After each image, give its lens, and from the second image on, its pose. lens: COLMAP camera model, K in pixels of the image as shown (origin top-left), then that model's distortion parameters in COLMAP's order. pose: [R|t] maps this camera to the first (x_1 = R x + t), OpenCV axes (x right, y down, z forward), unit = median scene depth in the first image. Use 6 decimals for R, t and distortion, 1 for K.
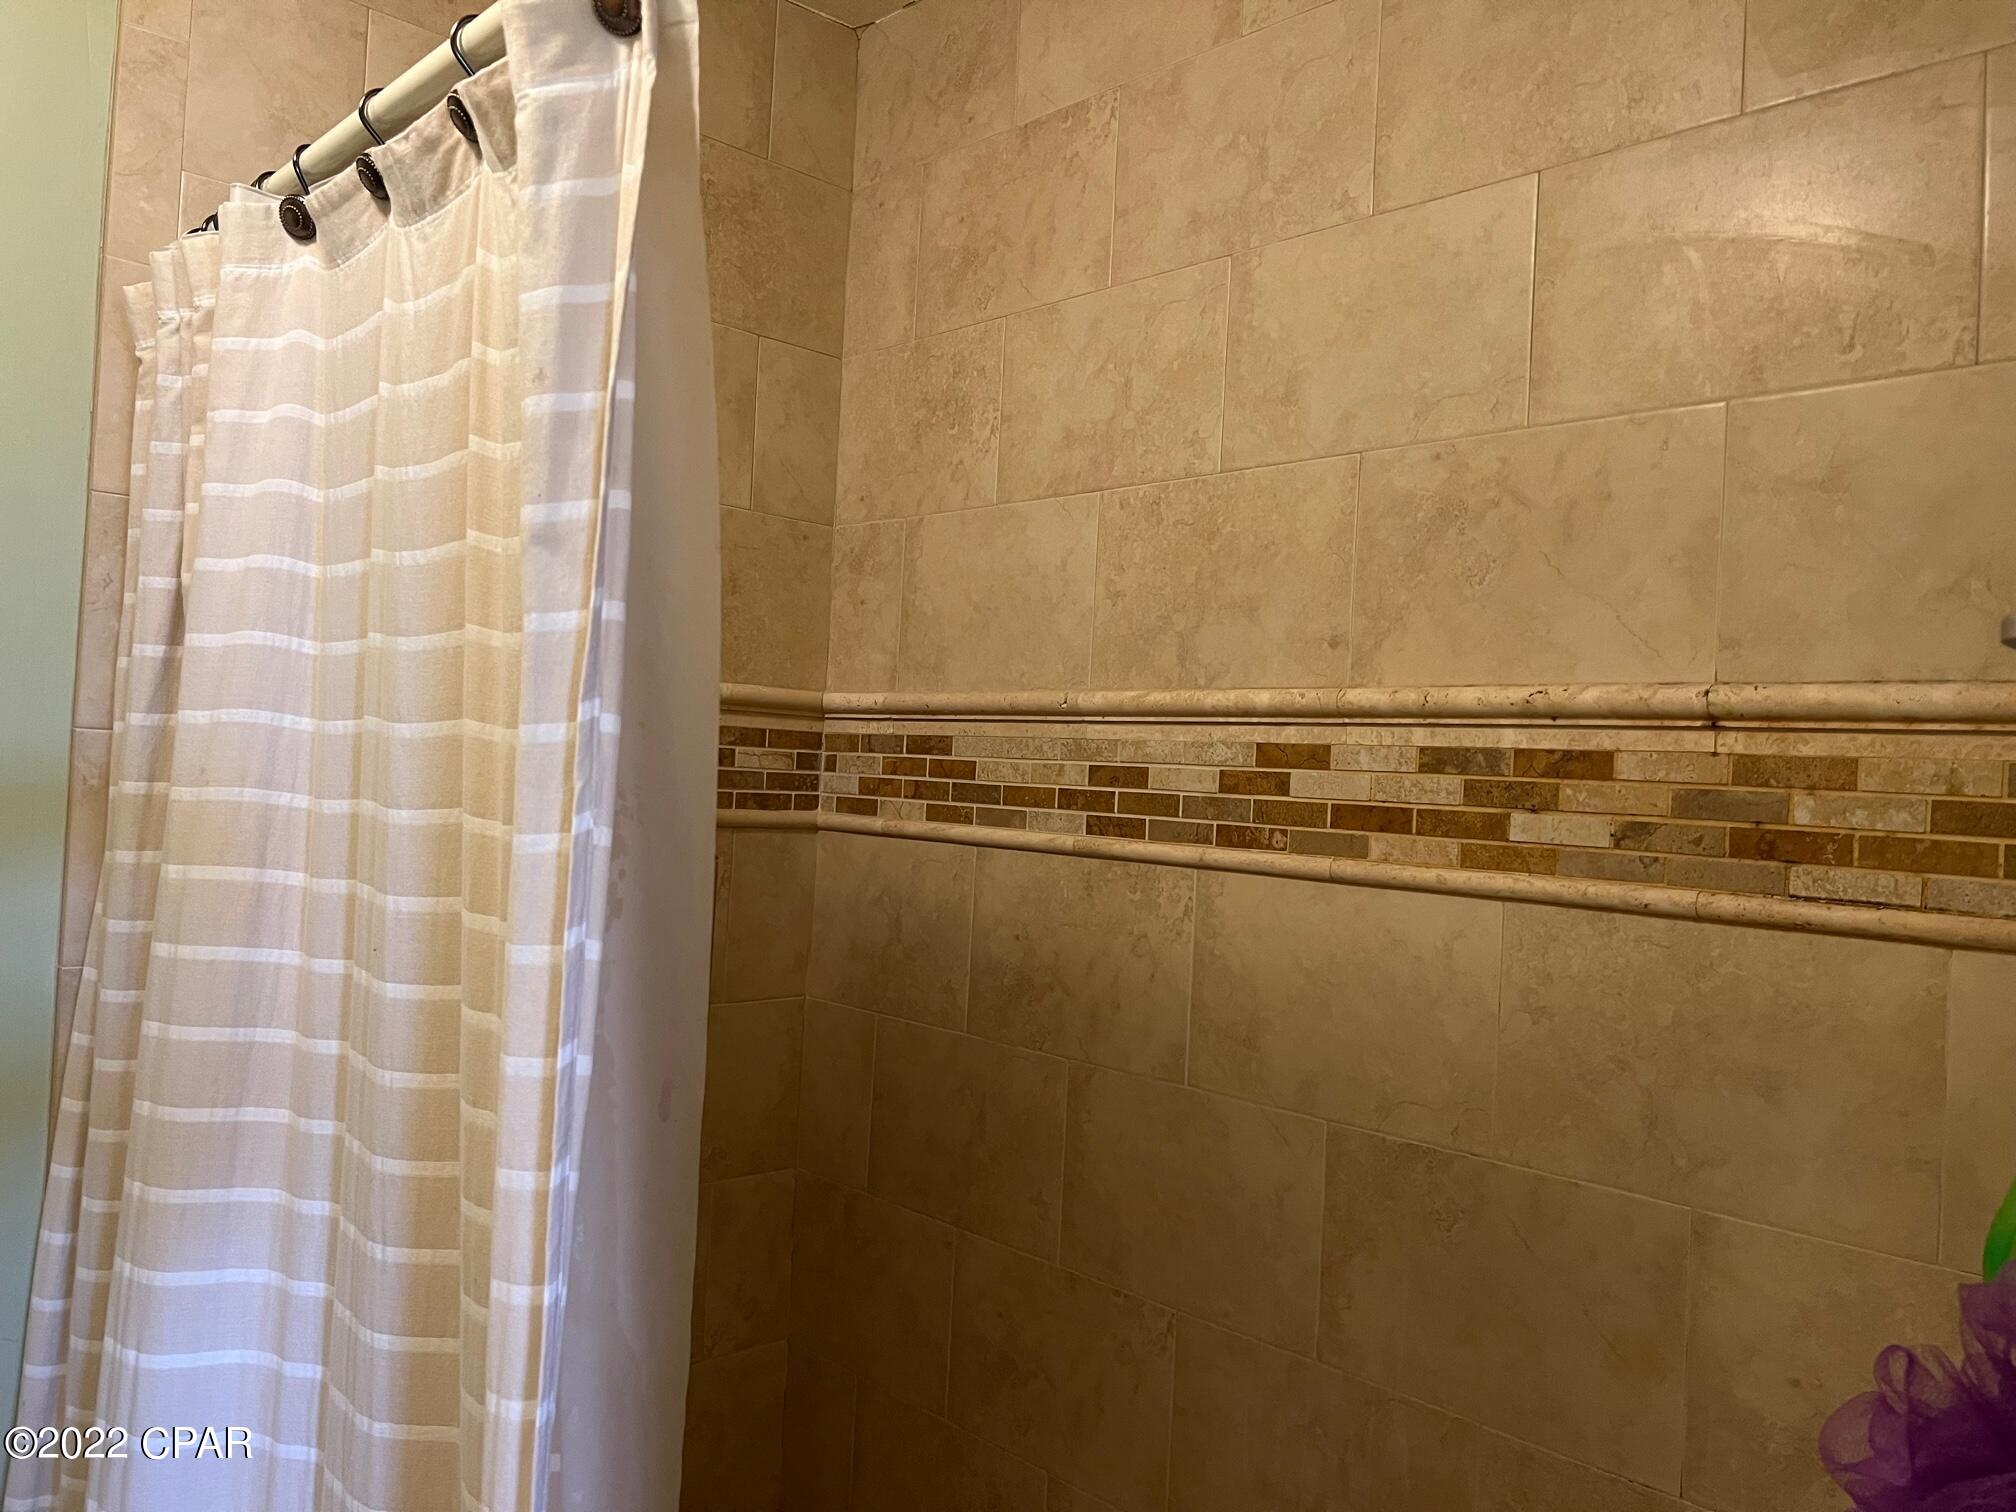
lens RADIAL K [[1514.6, 0, 1005.5], [0, 1514.6, 764.2], [0, 0, 1]] dist [0.054840, -0.068031]
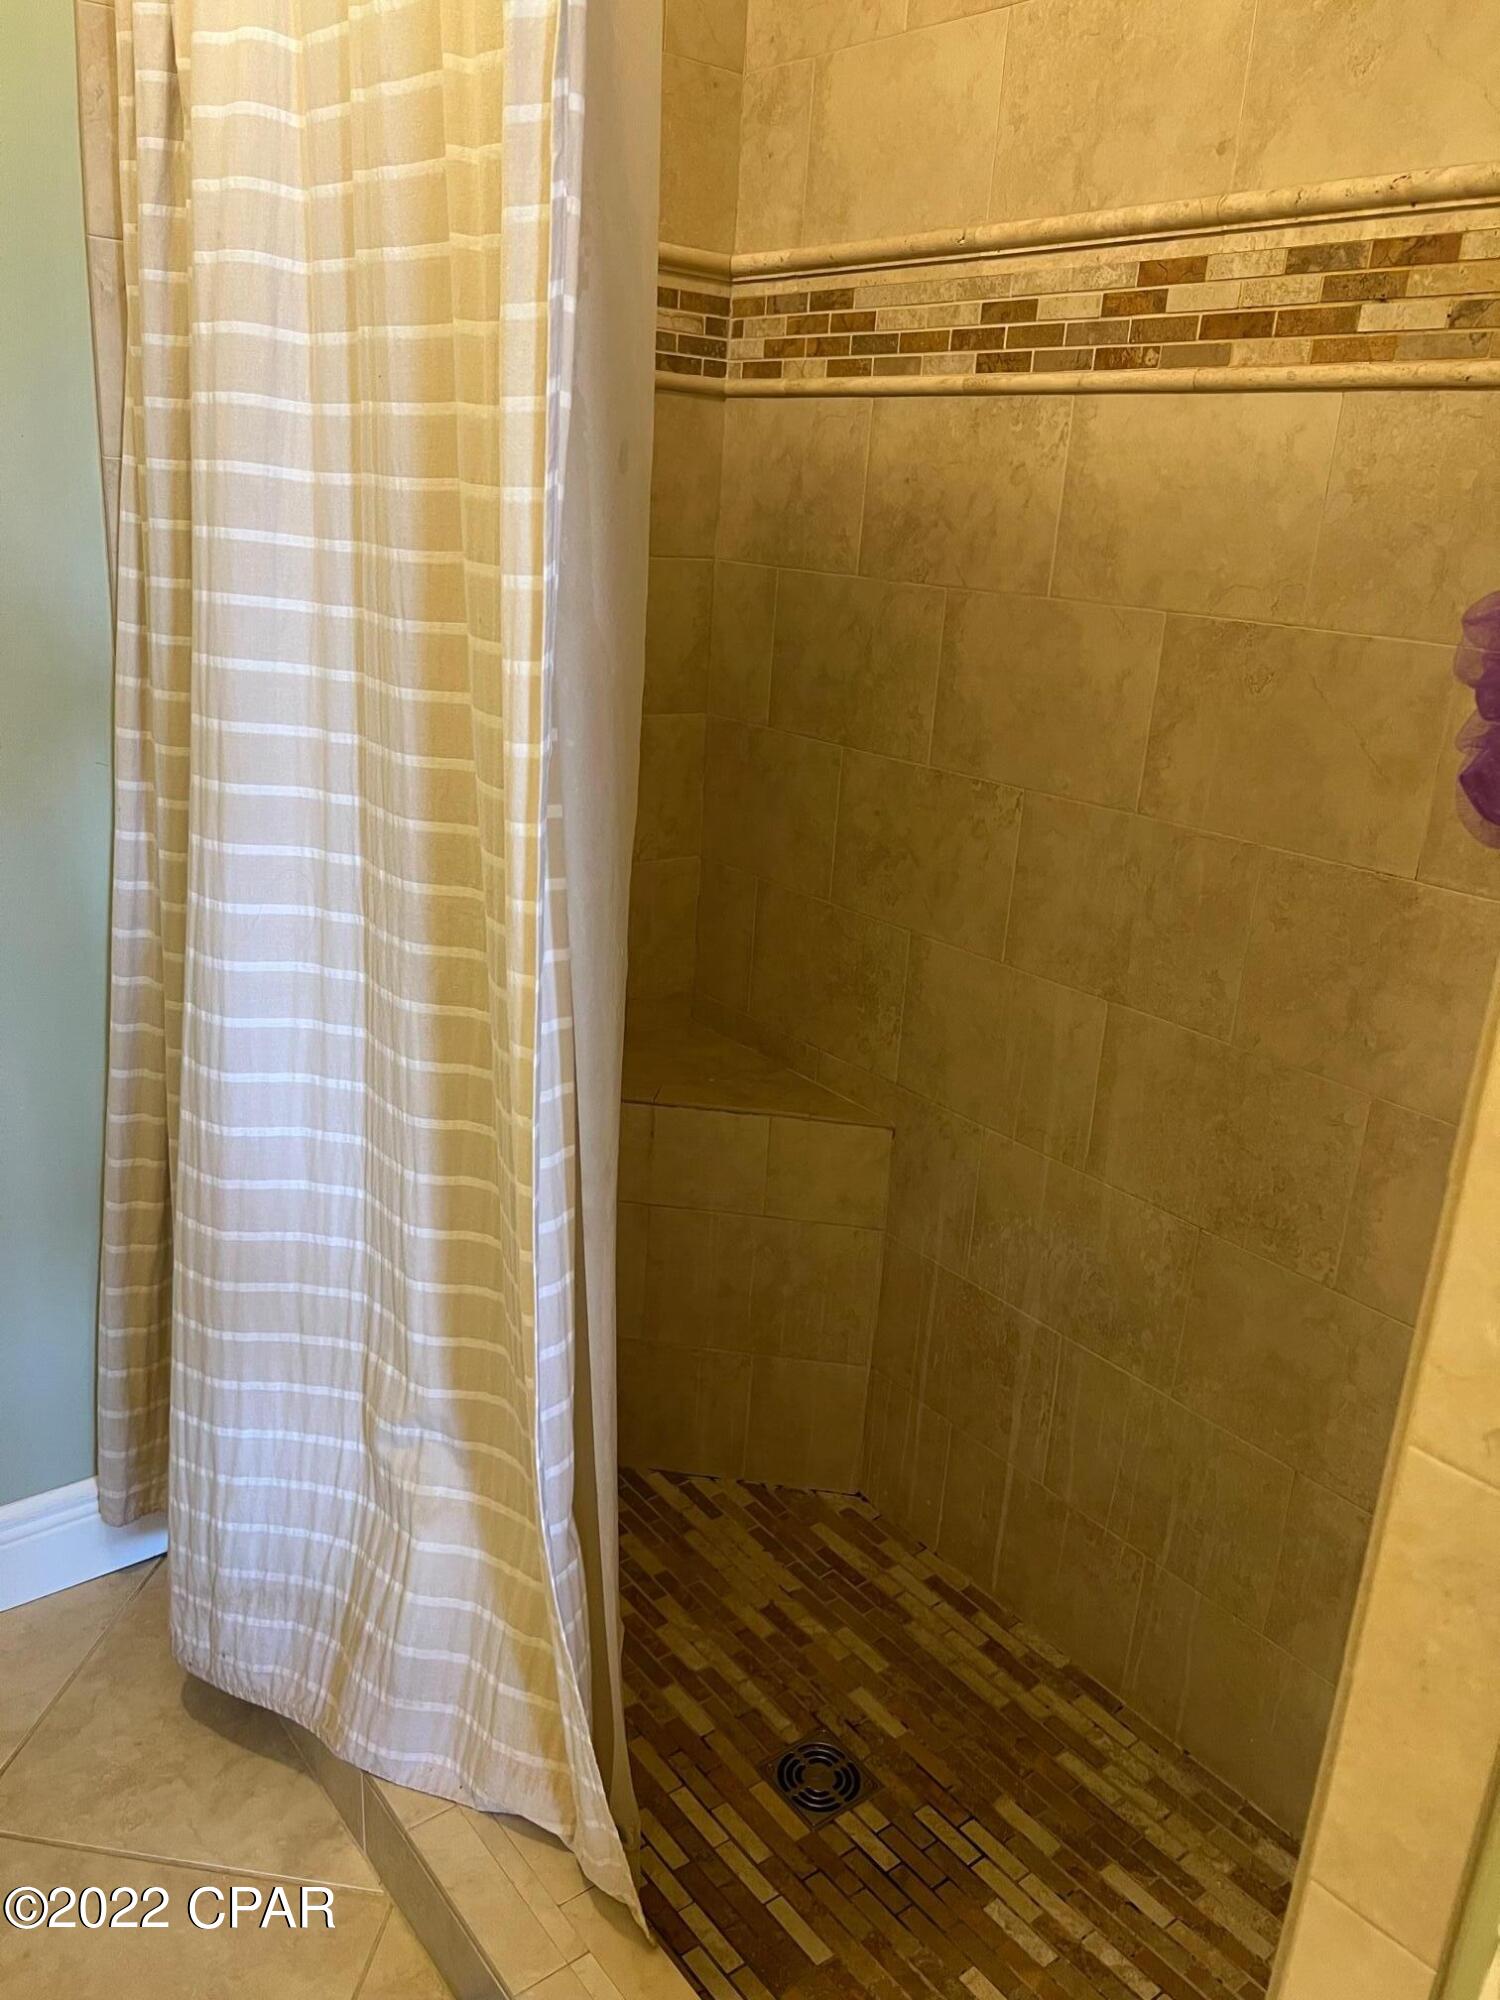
lens RADIAL K [[1502.6, 0, 768.5], [0, 1502.6, 982.2], [0, 0, 1]] dist [0.054840, -0.068031]
pose [[0.996036, 0.041626, -0.078608, 0.010927], [-0.014872, 0.949233, 0.314223, 0.142451], [0.087697, -0.311808, 0.946089, -0.202332]]
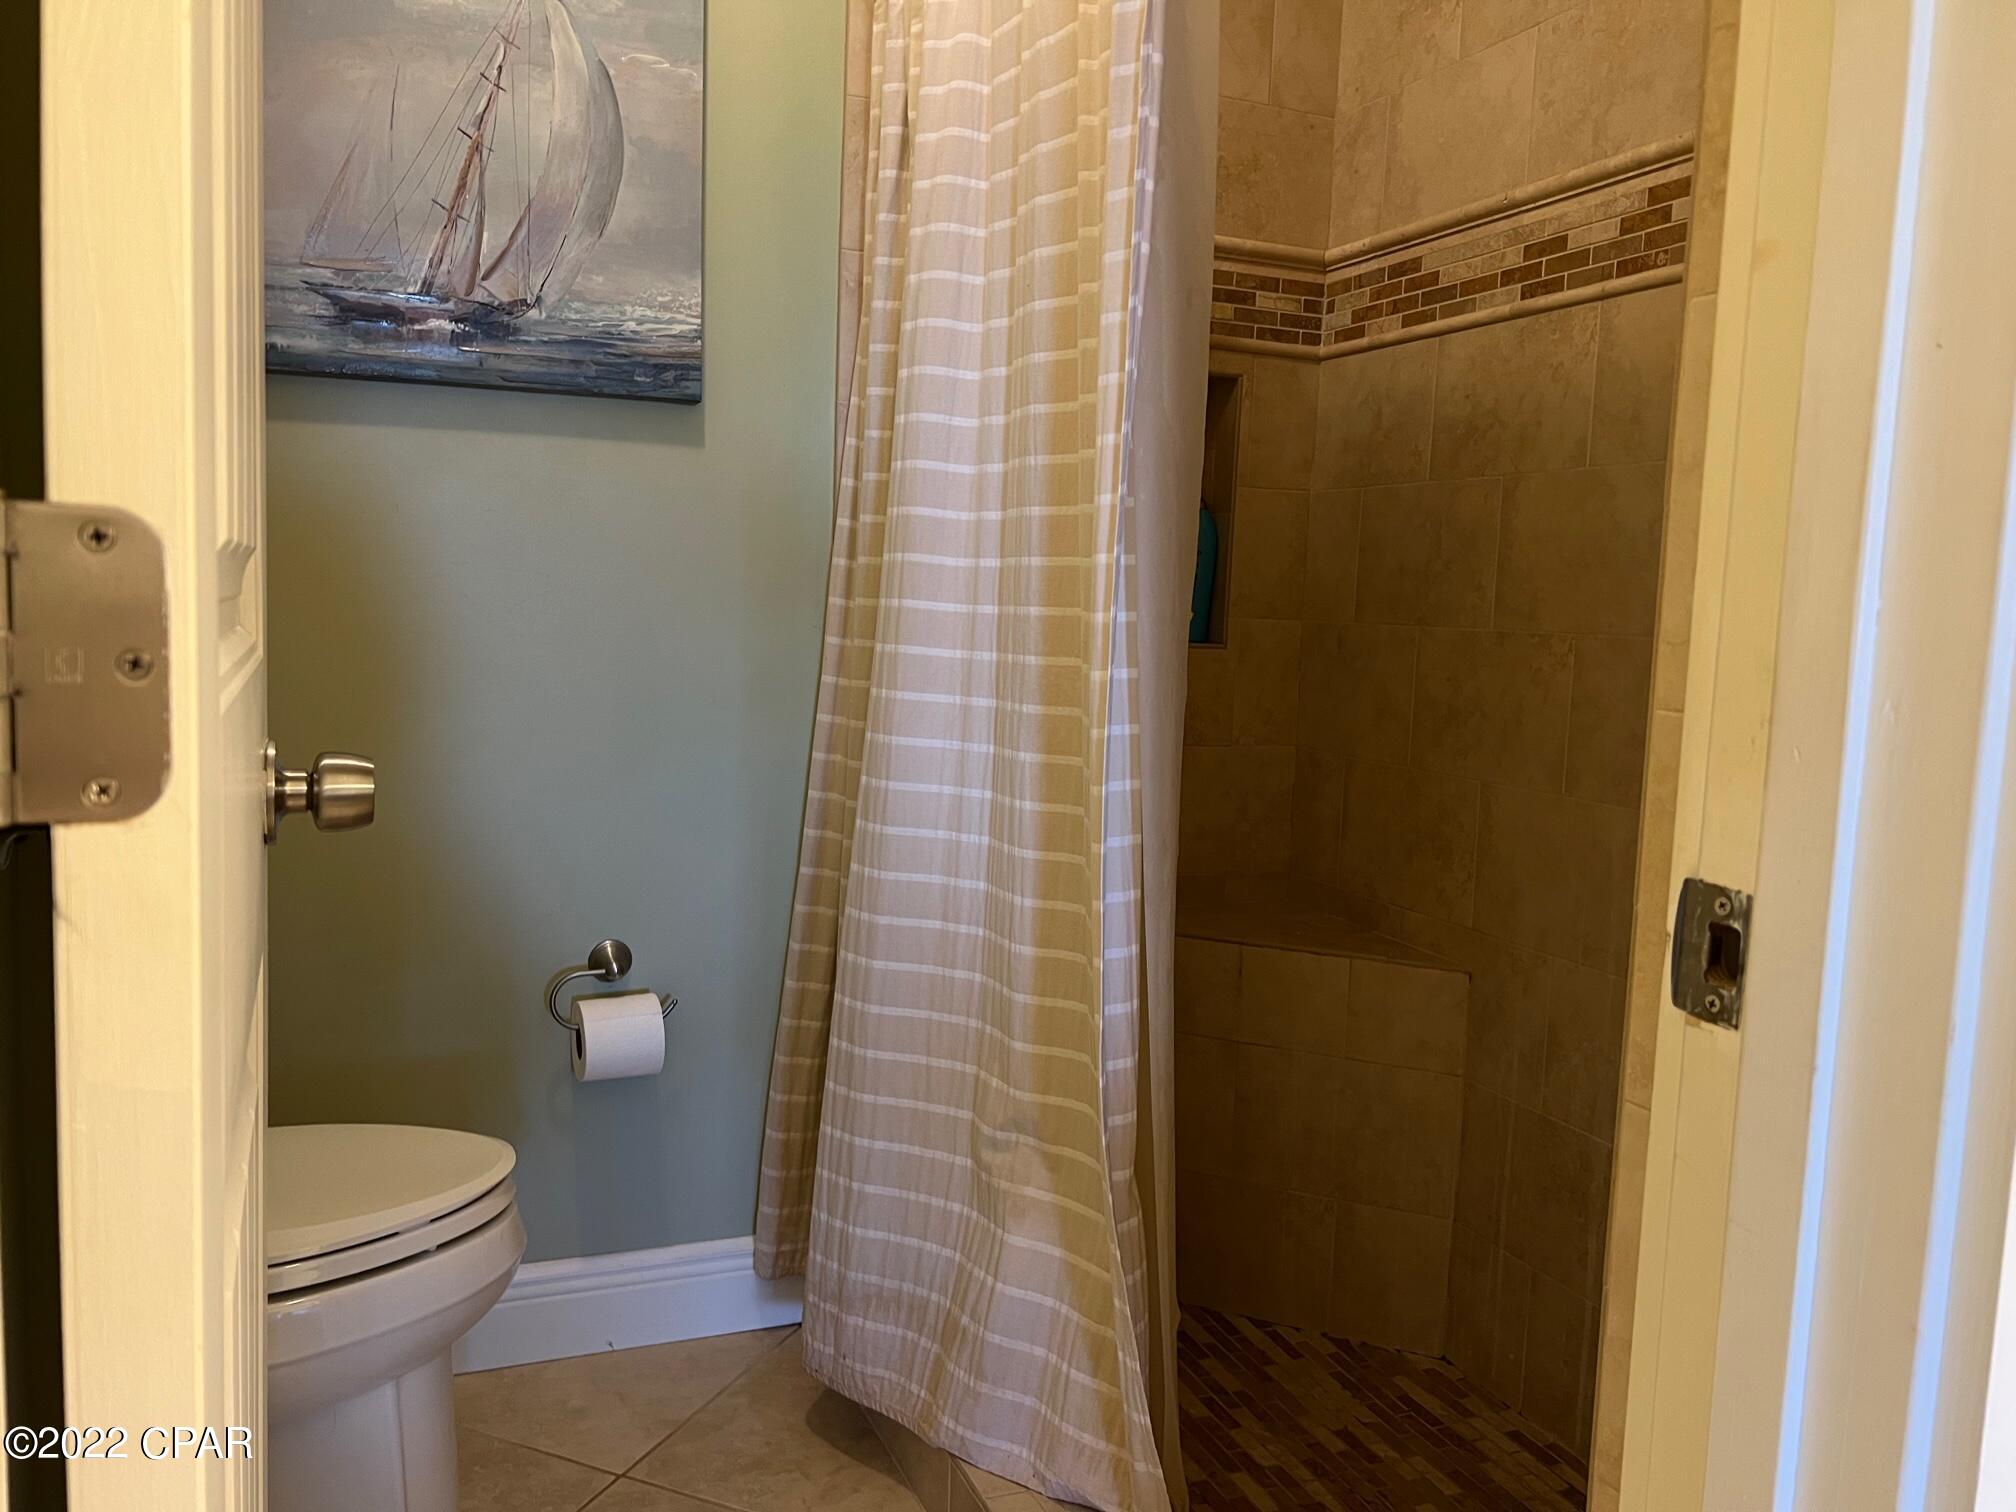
lens RADIAL K [[1514.6, 0, 1007.3], [0, 1514.6, 709.0], [0, 0, 1]] dist [0.054840, -0.068031]
pose [[0.934746, 0.016611, -0.354929, 0.131459], [0.011865, 0.996890, 0.077902, 0.336653], [0.355119, -0.077030, 0.931642, -0.465617]]
